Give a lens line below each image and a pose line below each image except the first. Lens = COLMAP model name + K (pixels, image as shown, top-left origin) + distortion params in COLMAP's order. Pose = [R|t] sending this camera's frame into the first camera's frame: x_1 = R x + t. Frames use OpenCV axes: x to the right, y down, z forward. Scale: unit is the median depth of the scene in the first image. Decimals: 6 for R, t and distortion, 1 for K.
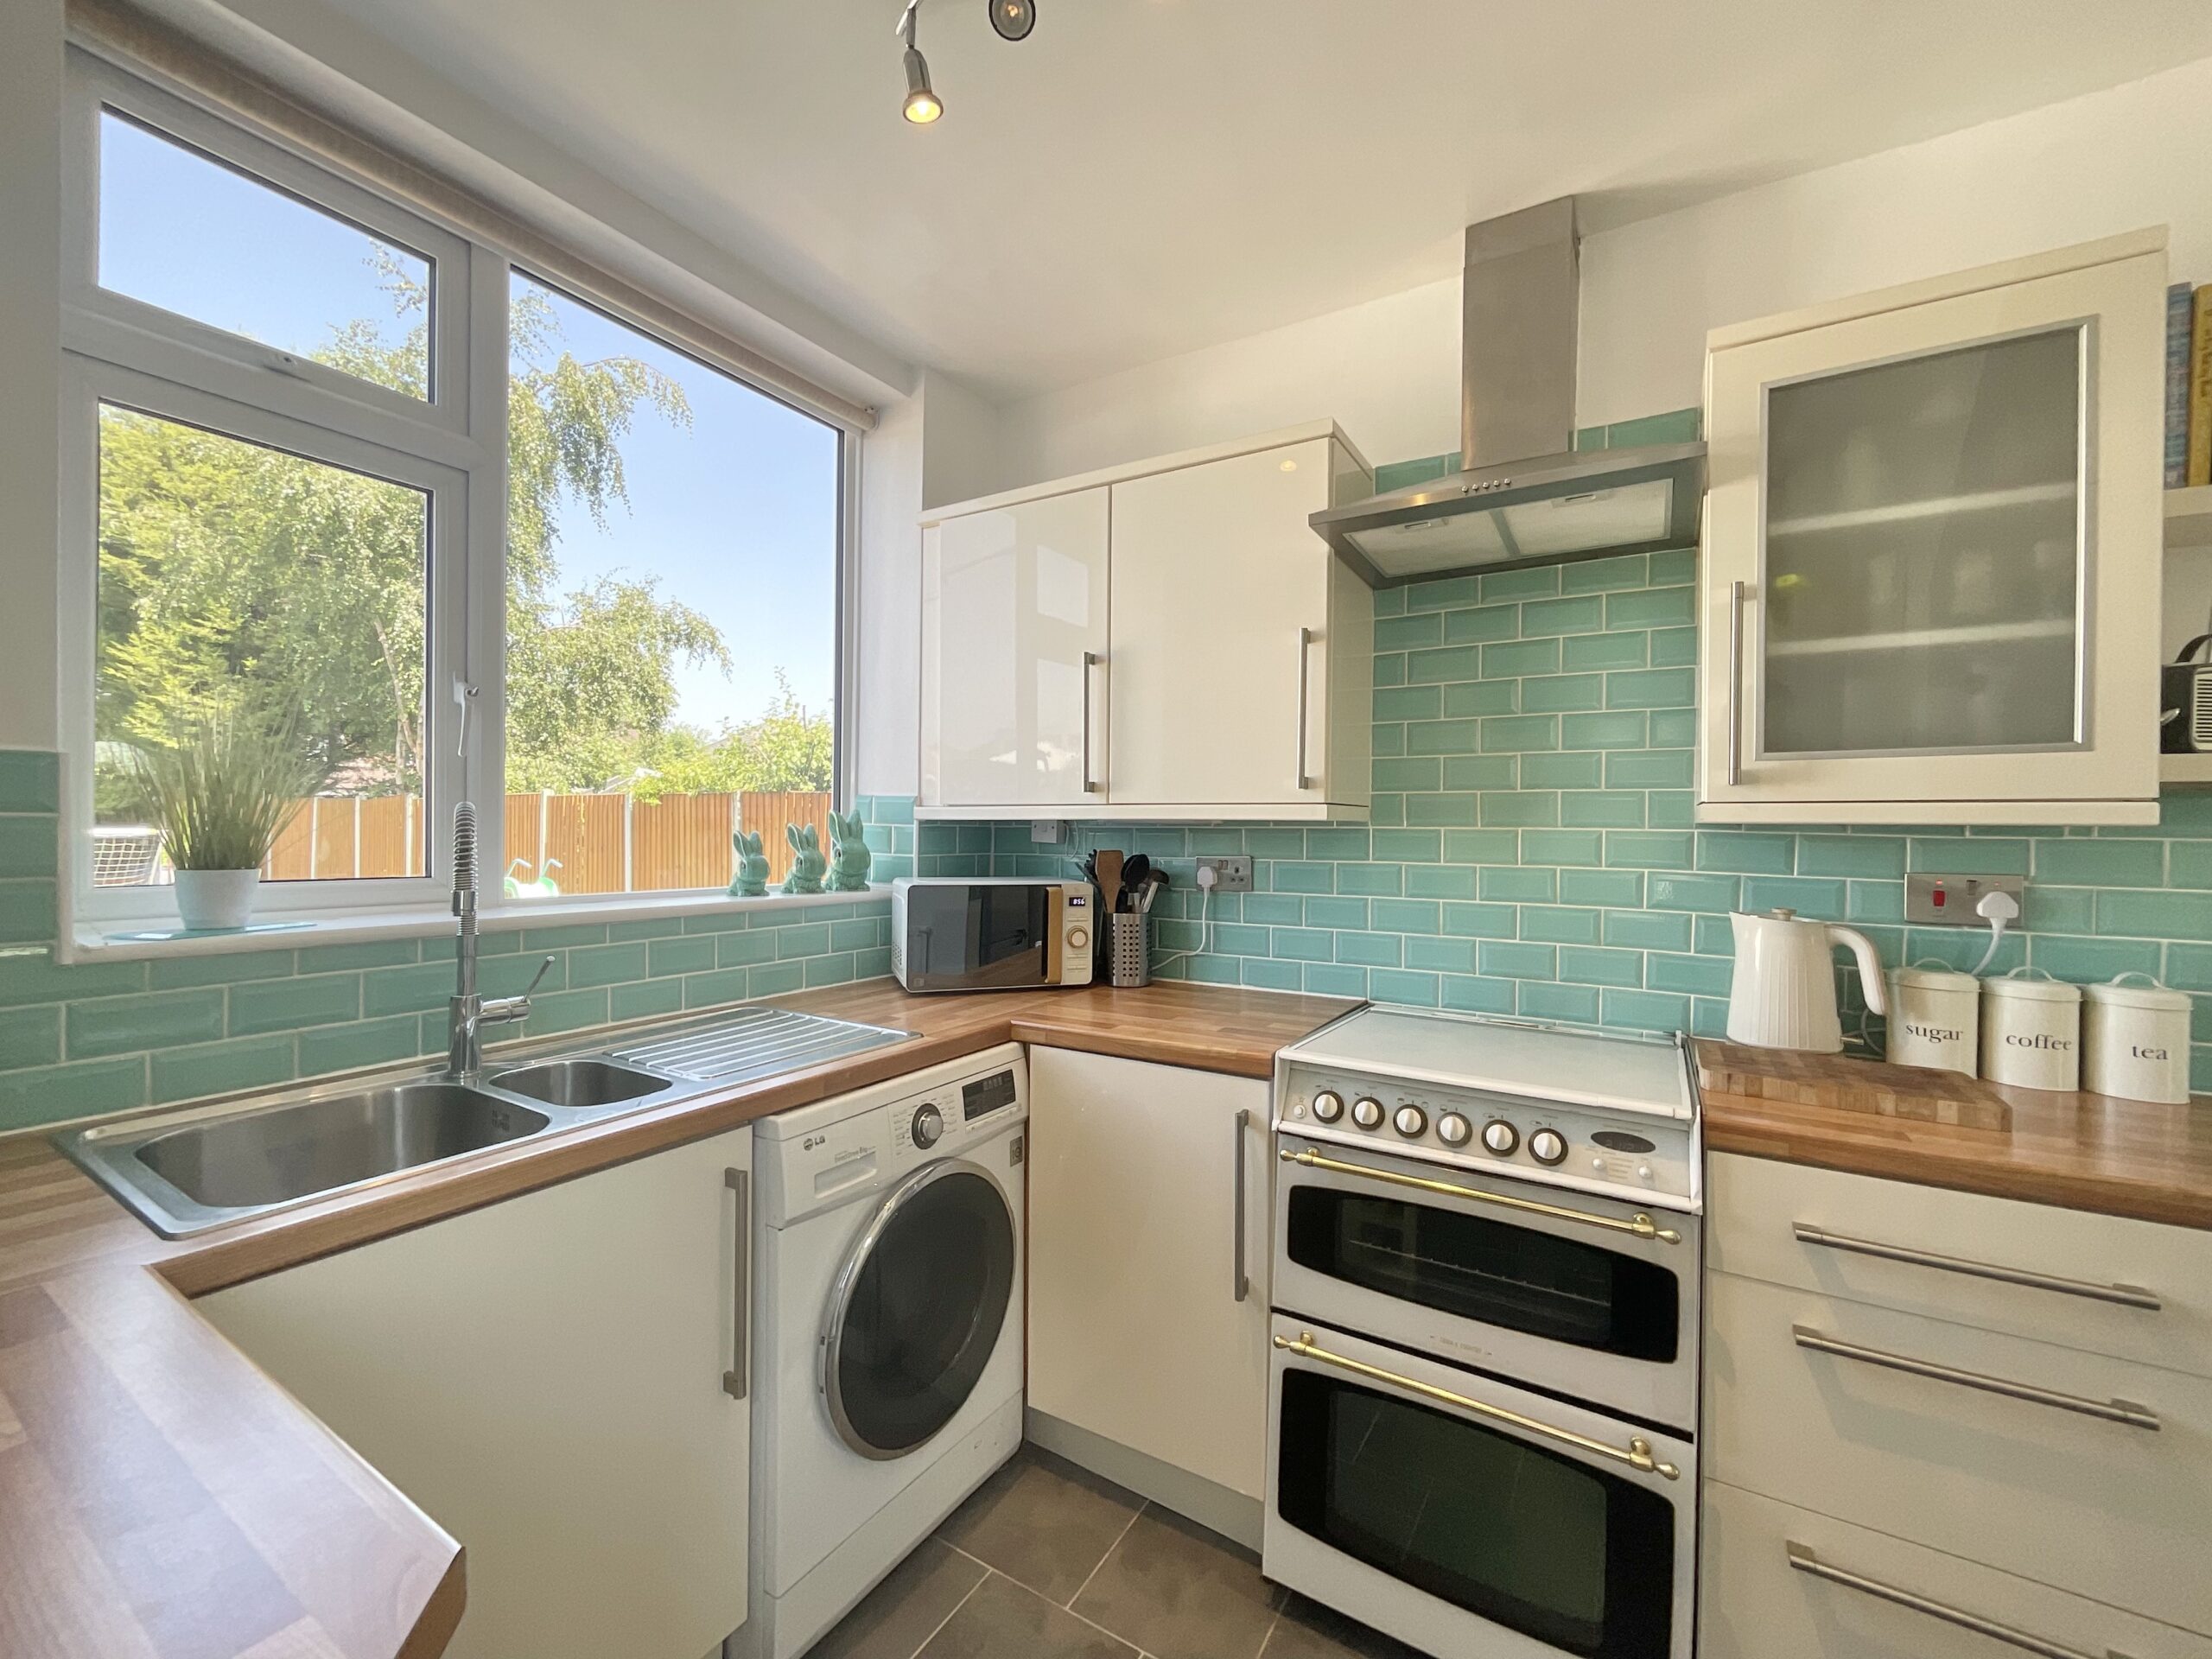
lens RADIAL K [[902.2, 0, 1107.3], [0, 902.2, 835.3], [0, 0, 1]] dist [-0.001148, 0.000312]
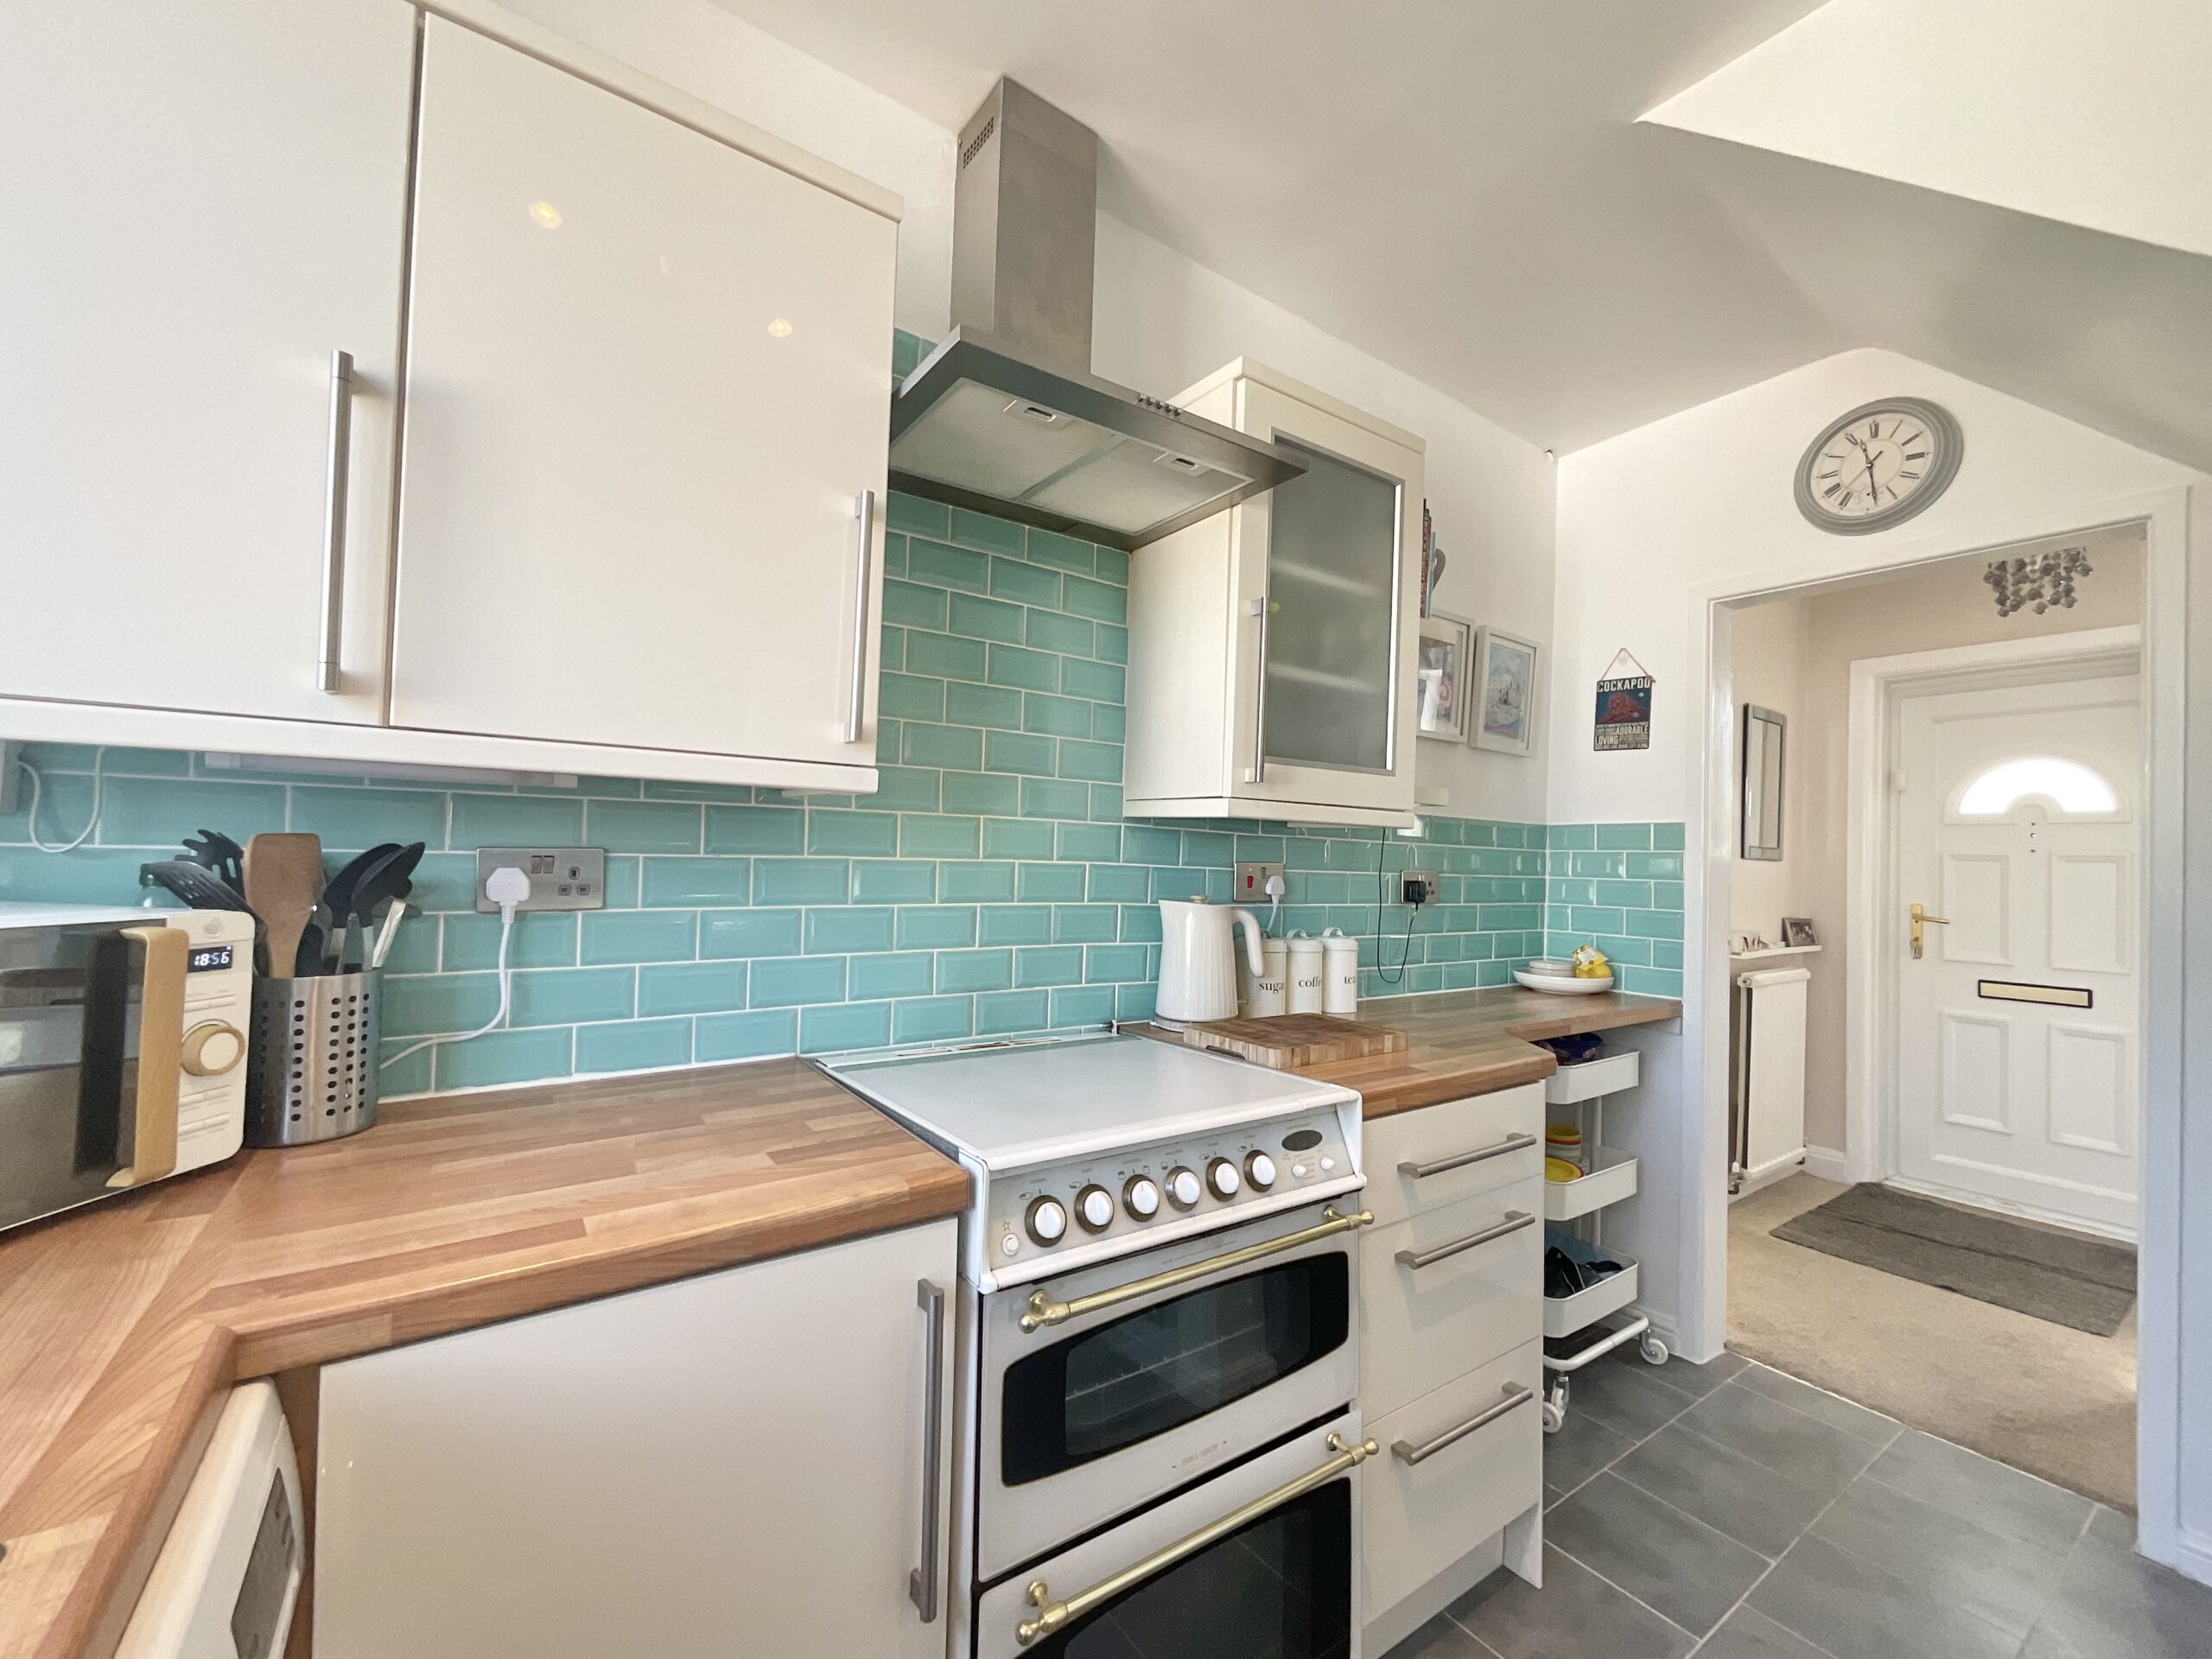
lens RADIAL K [[902.2, 0, 1107.3], [0, 902.2, 835.3], [0, 0, 1]] dist [-0.001148, 0.000312]
pose [[0.401676, 0.016342, 0.915636, -0.319344], [-0.020211, 0.999755, -0.008978, 0.017782], [-0.915559, -0.014899, 0.401908, 0.624980]]
